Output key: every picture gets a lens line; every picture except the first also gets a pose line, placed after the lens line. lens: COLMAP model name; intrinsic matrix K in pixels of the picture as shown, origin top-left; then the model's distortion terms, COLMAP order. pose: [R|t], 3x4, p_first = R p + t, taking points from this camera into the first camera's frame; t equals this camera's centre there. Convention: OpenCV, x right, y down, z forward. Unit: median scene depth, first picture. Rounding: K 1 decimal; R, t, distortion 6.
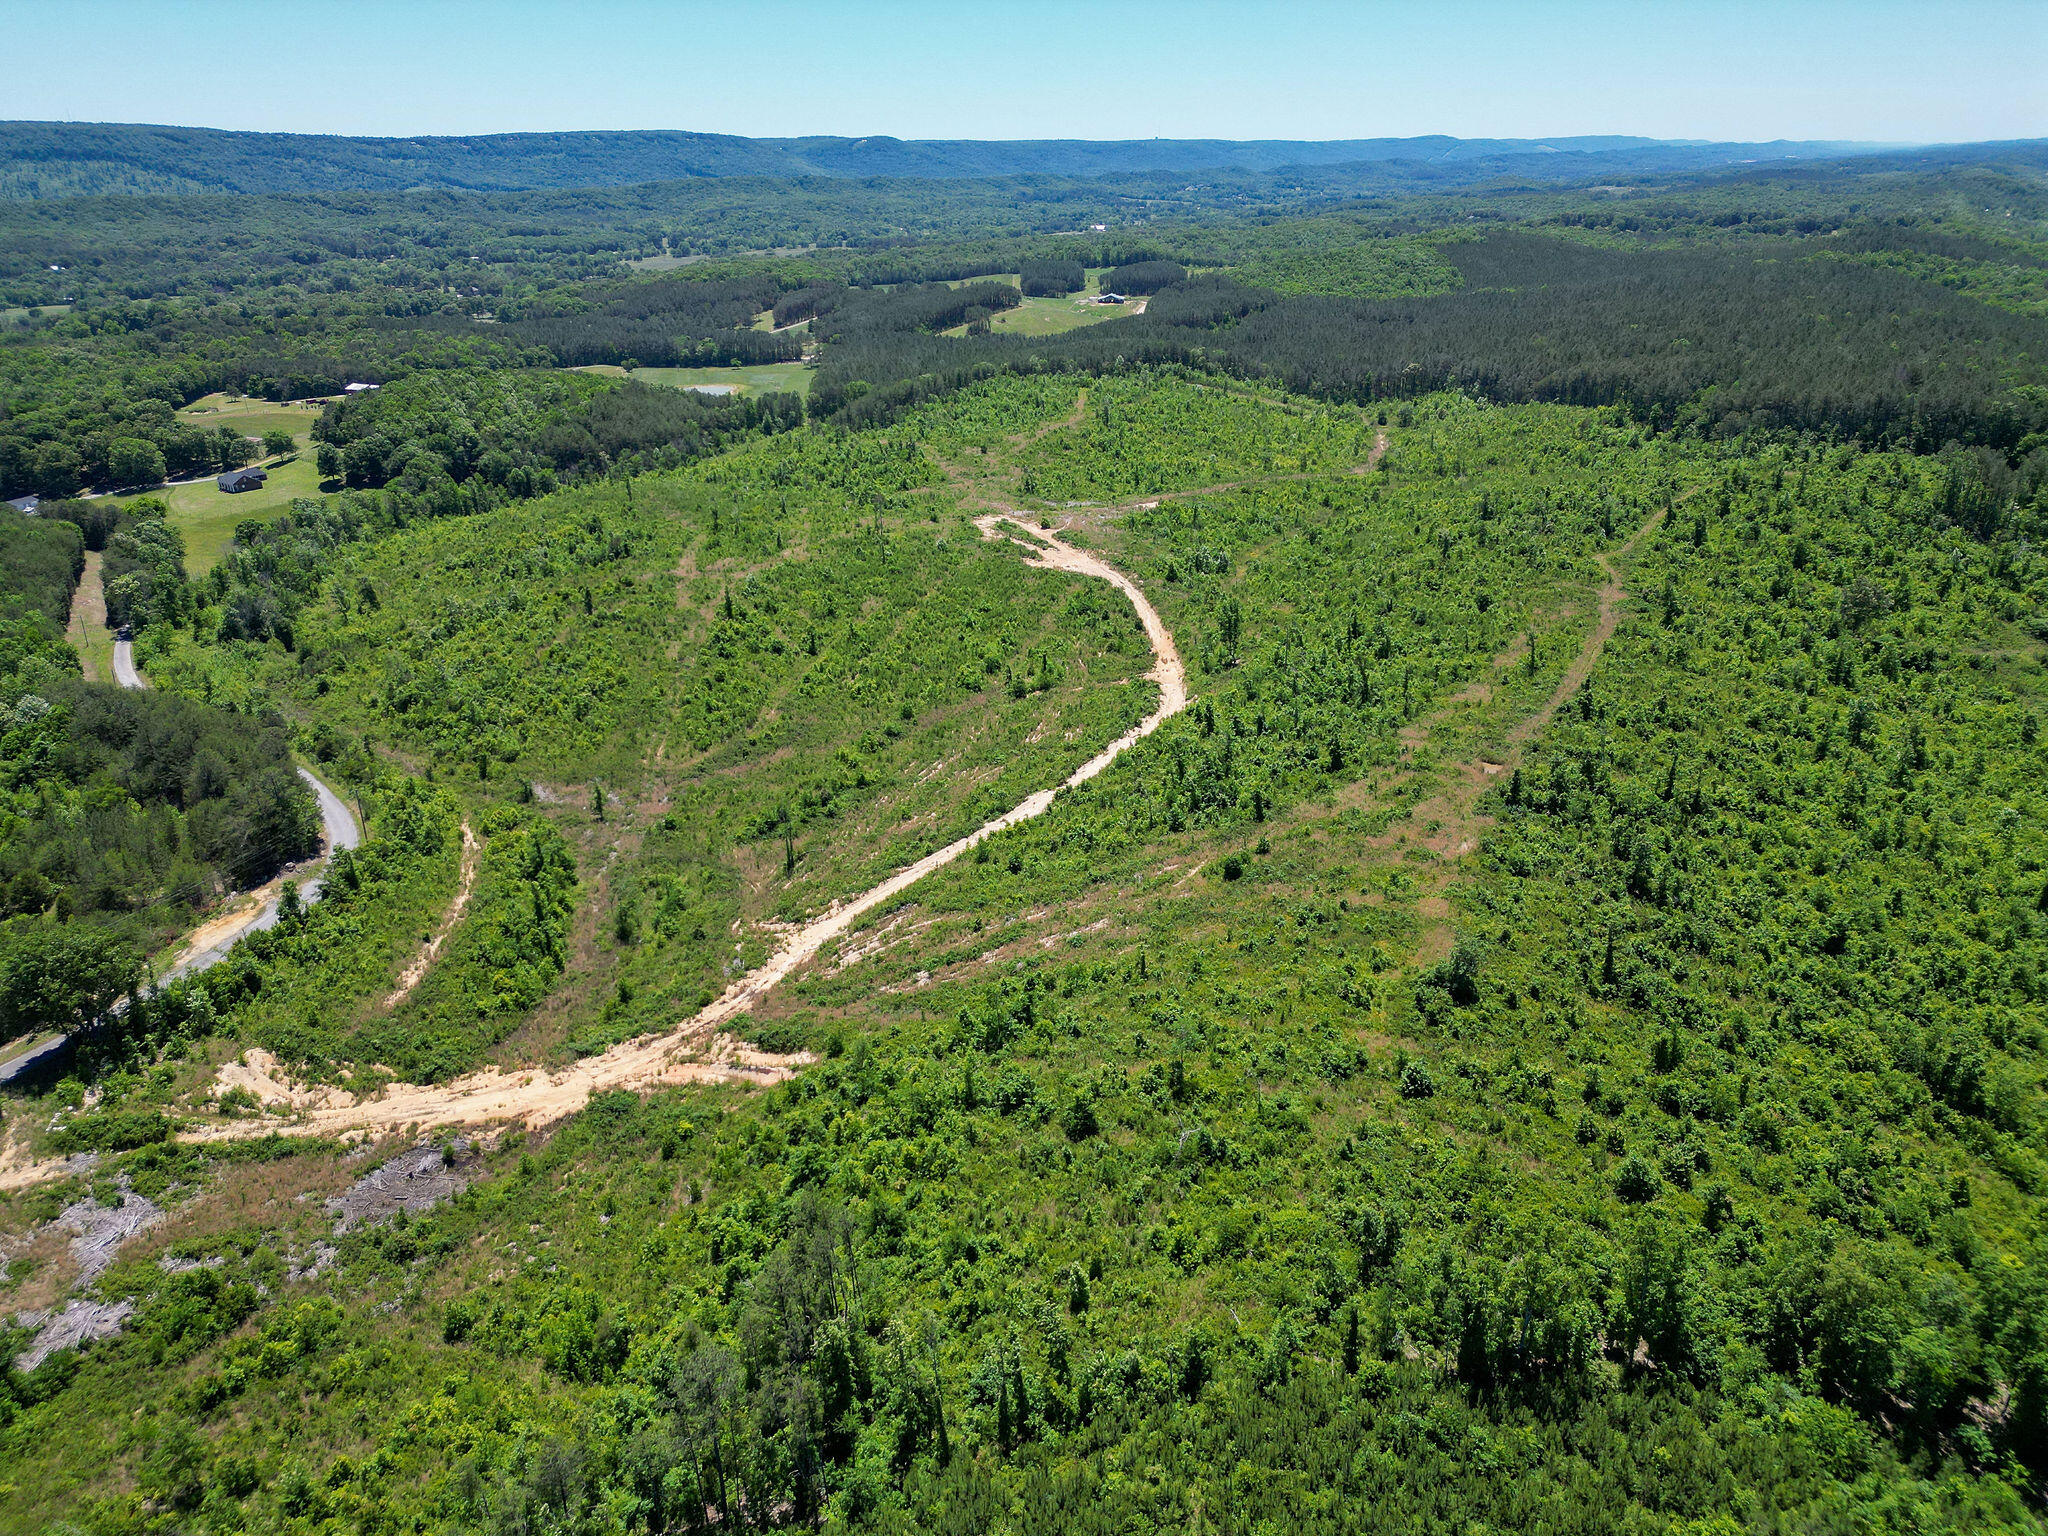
lens RADIAL K [[1433.5, 0, 1024.0], [0, 1433.5, 768.0], [0, 0, 1]] dist [0.137116, -0.209188]
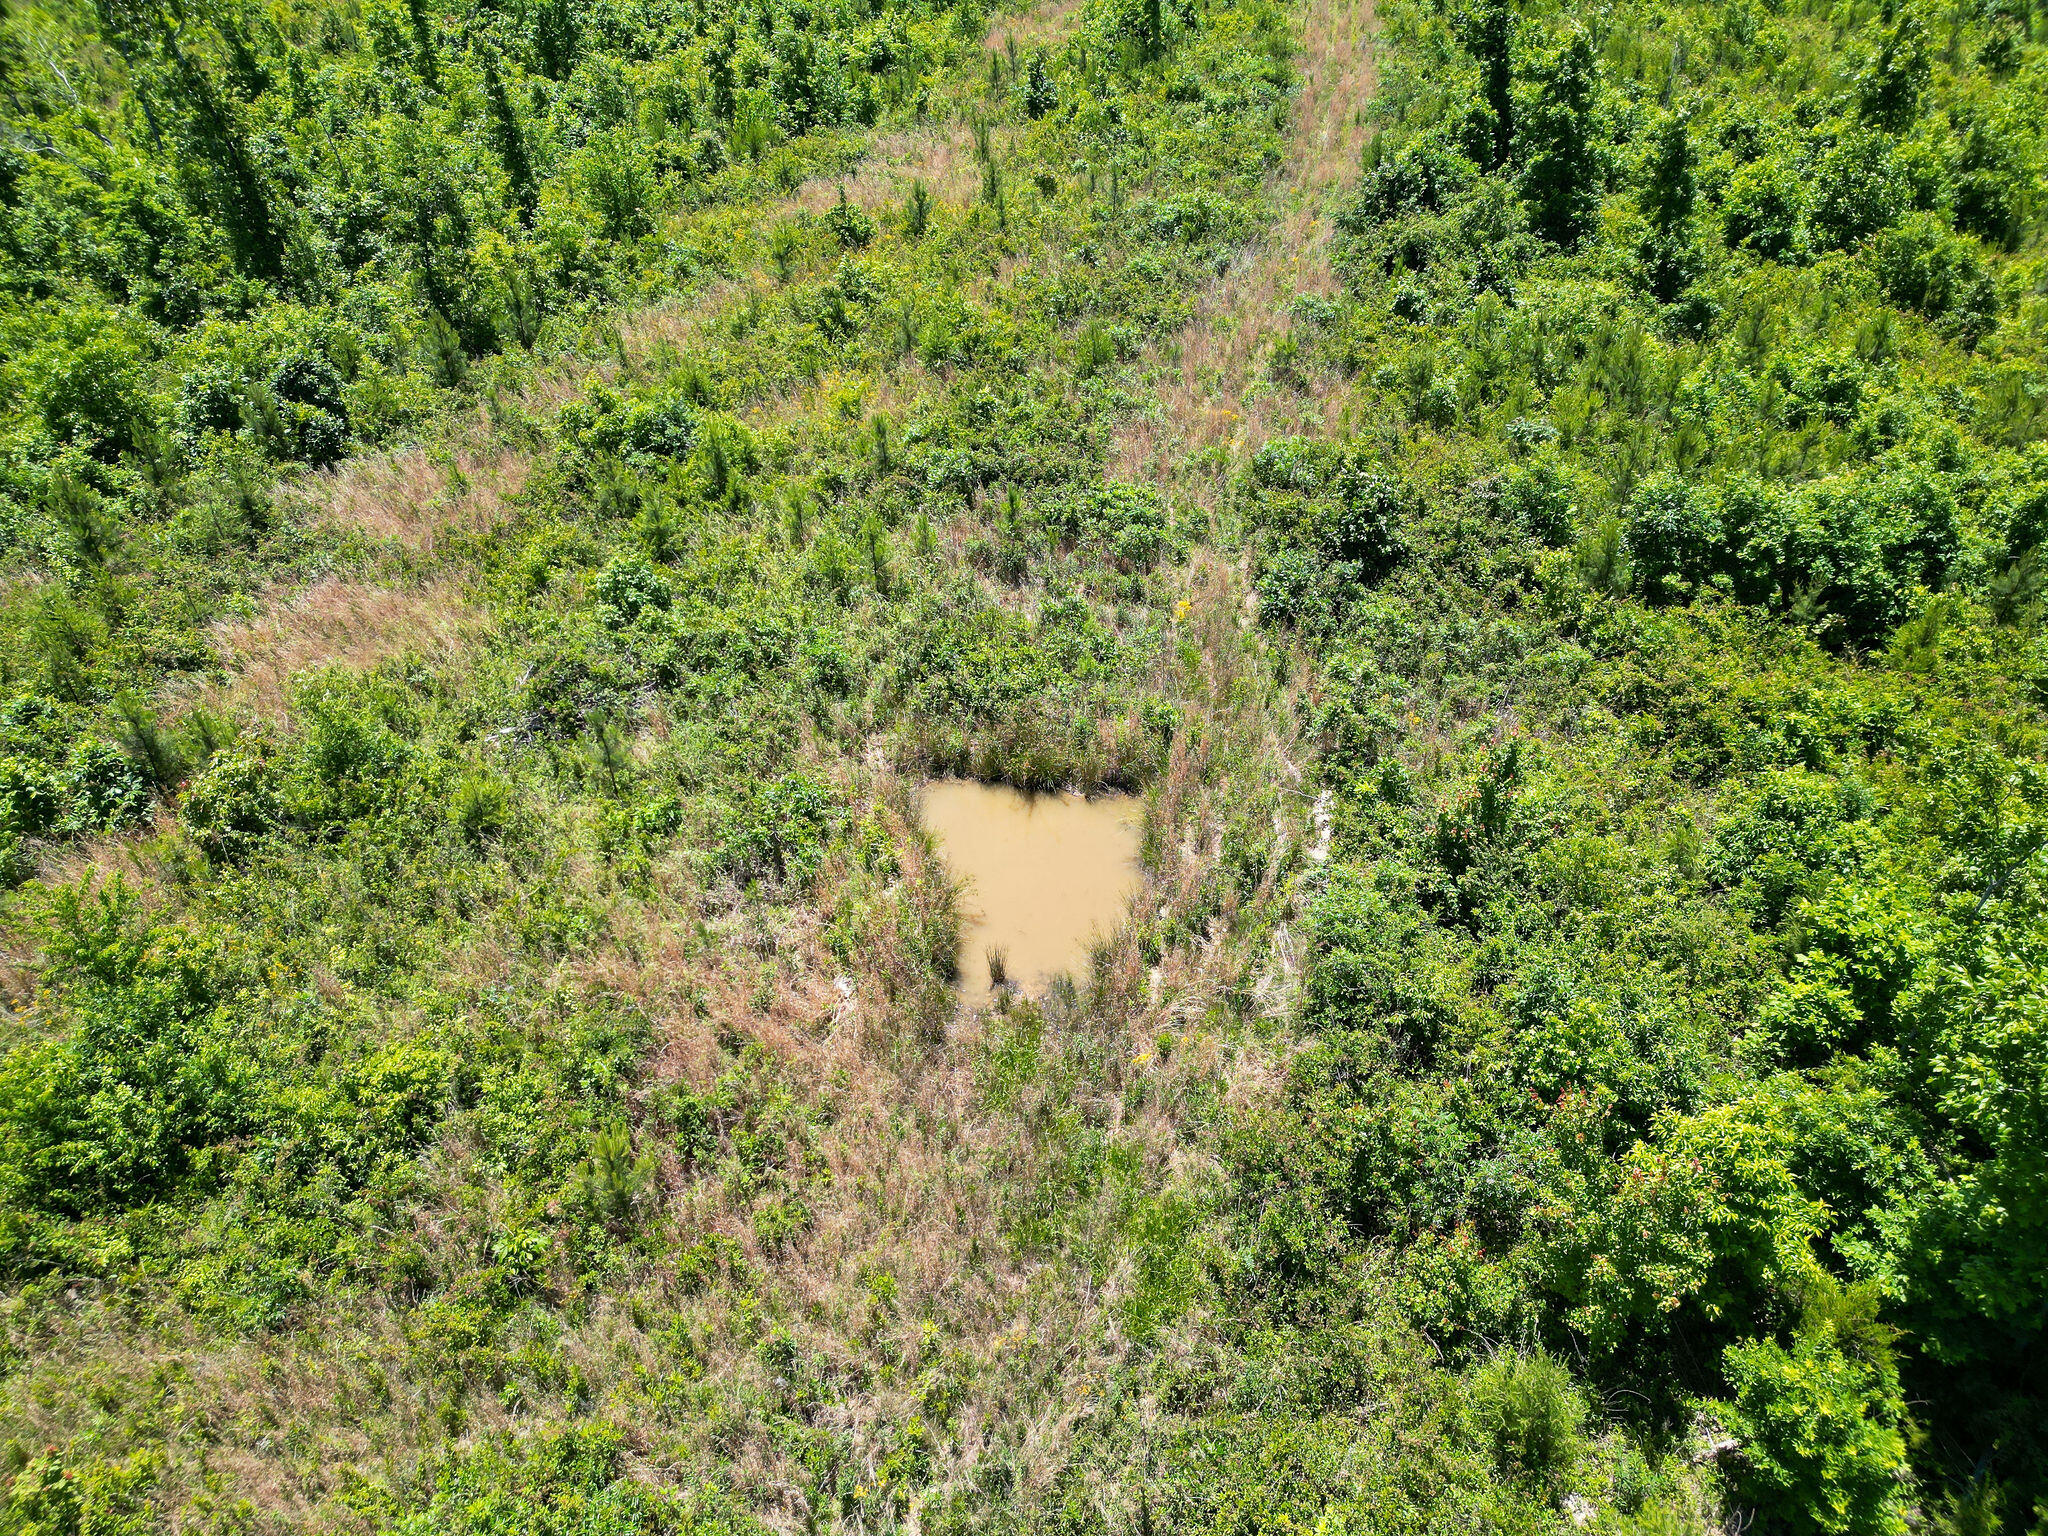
lens RADIAL K [[1433.5, 0, 1024.0], [0, 1433.5, 768.0], [0, 0, 1]] dist [0.137116, -0.209188]
pose [[0.945952, -0.196913, 0.257683, 0.240443], [0.123099, 0.953114, 0.276442, -0.025636], [-0.300036, -0.229781, 0.925840, 0.736032]]
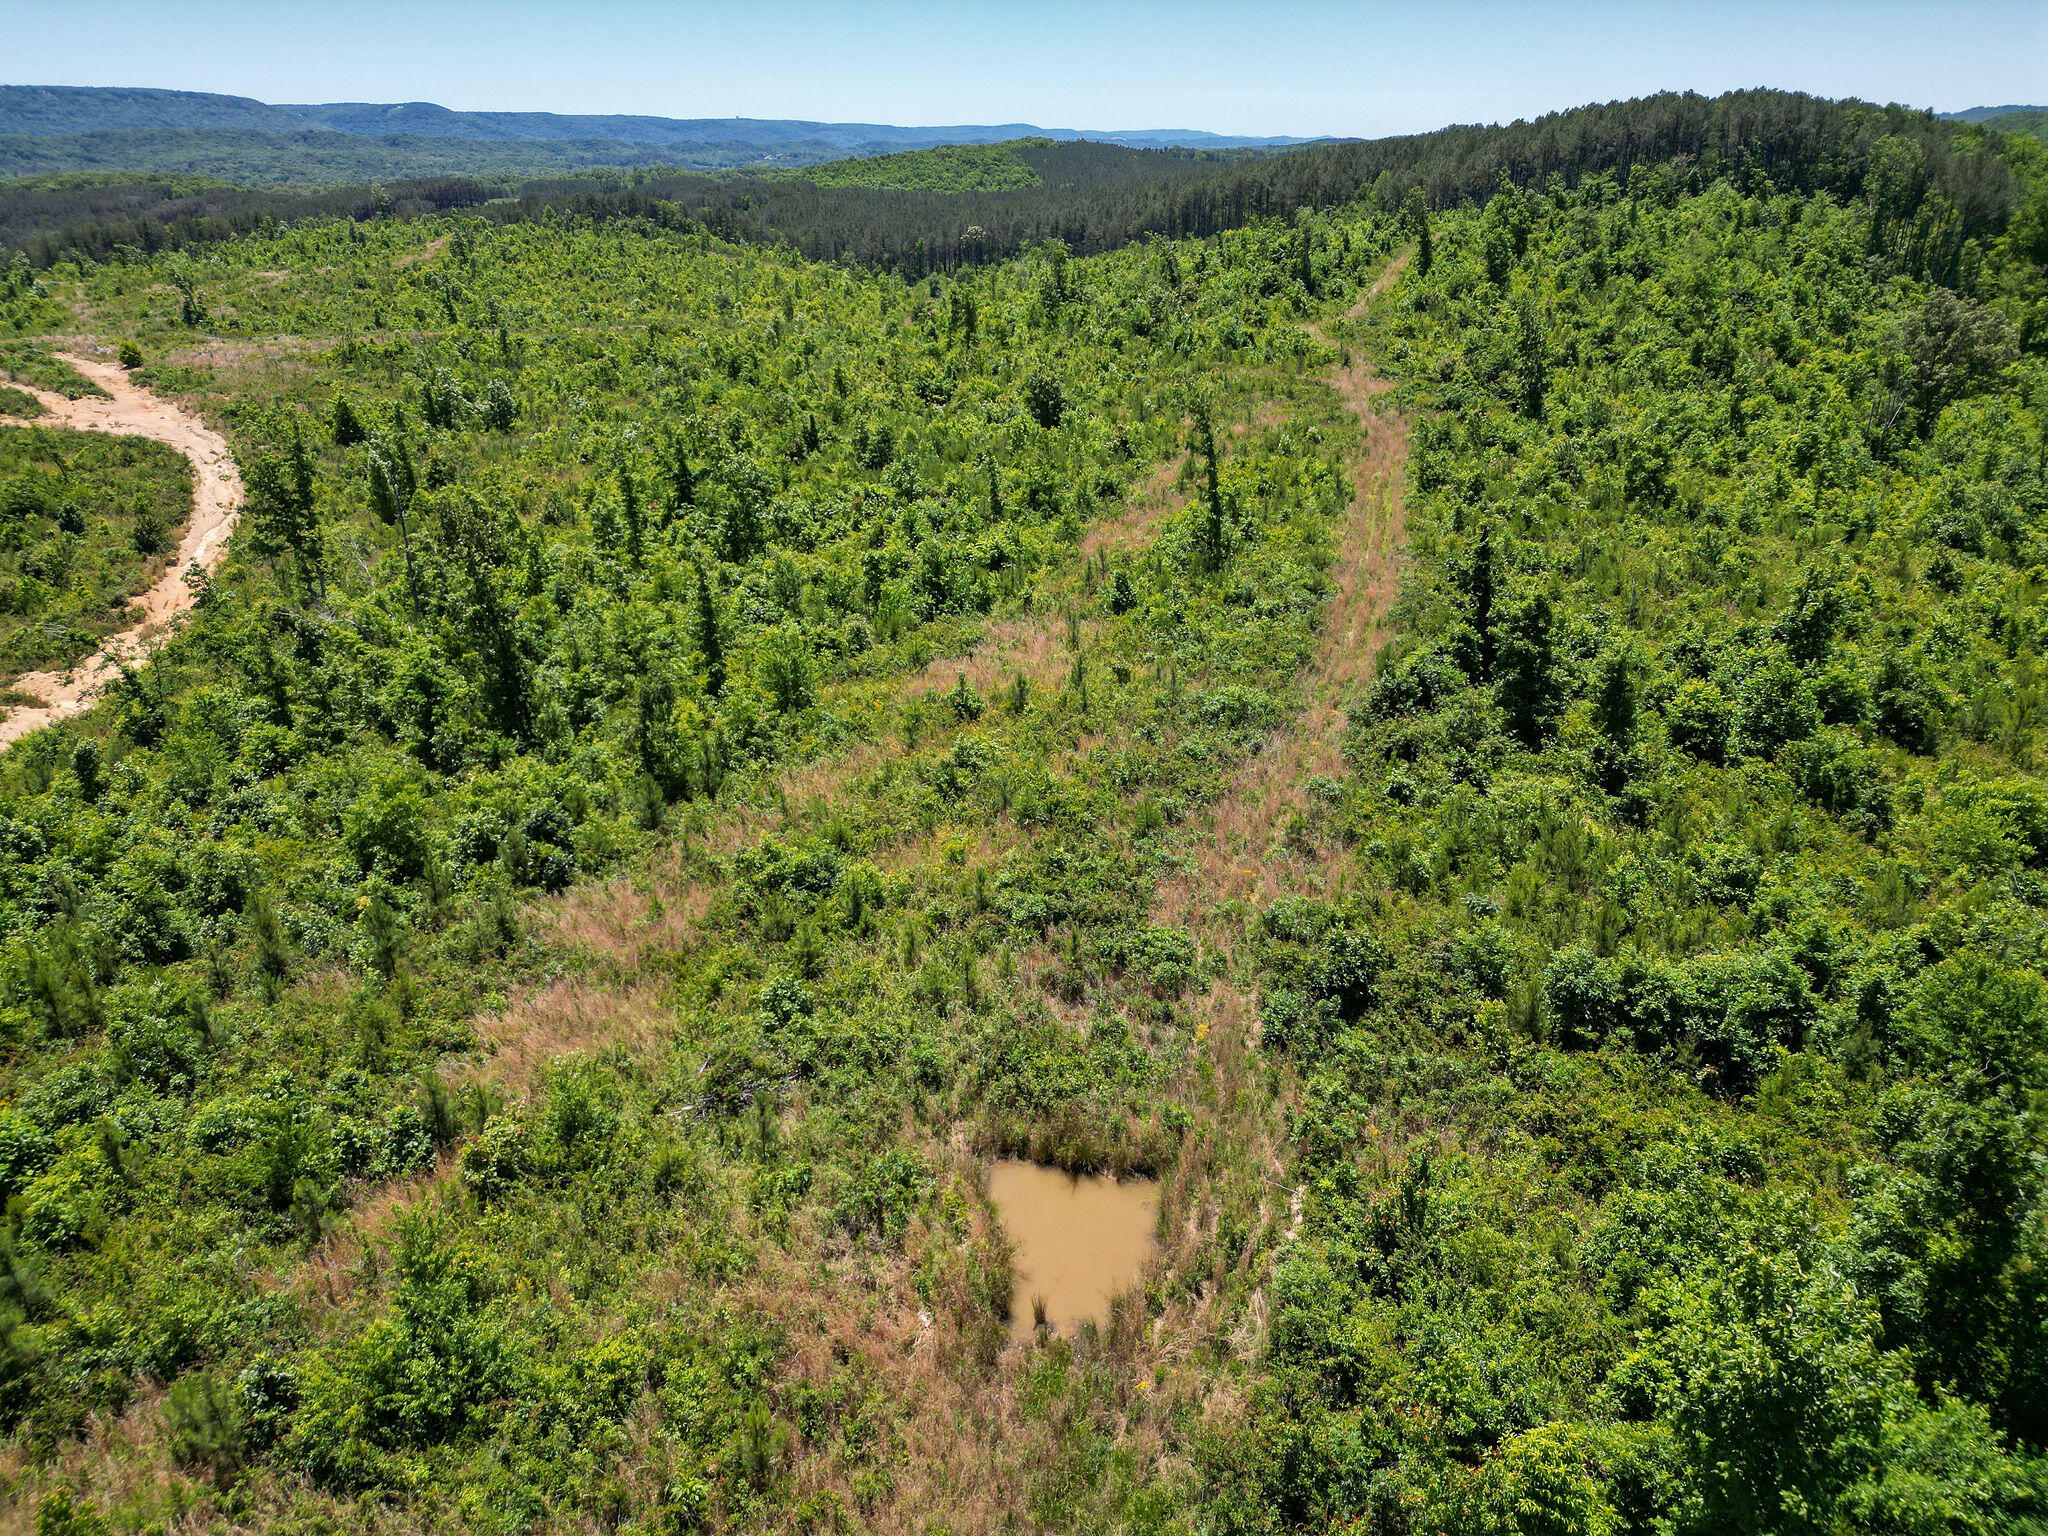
lens RADIAL K [[1433.5, 0, 1024.0], [0, 1433.5, 768.0], [0, 0, 1]] dist [0.137116, -0.209188]
pose [[0.967648, -0.095879, 0.233377, 0.235809], [0.094845, 0.995369, 0.015677, -0.033555], [-0.233800, 0.006965, 0.972260, 0.707941]]
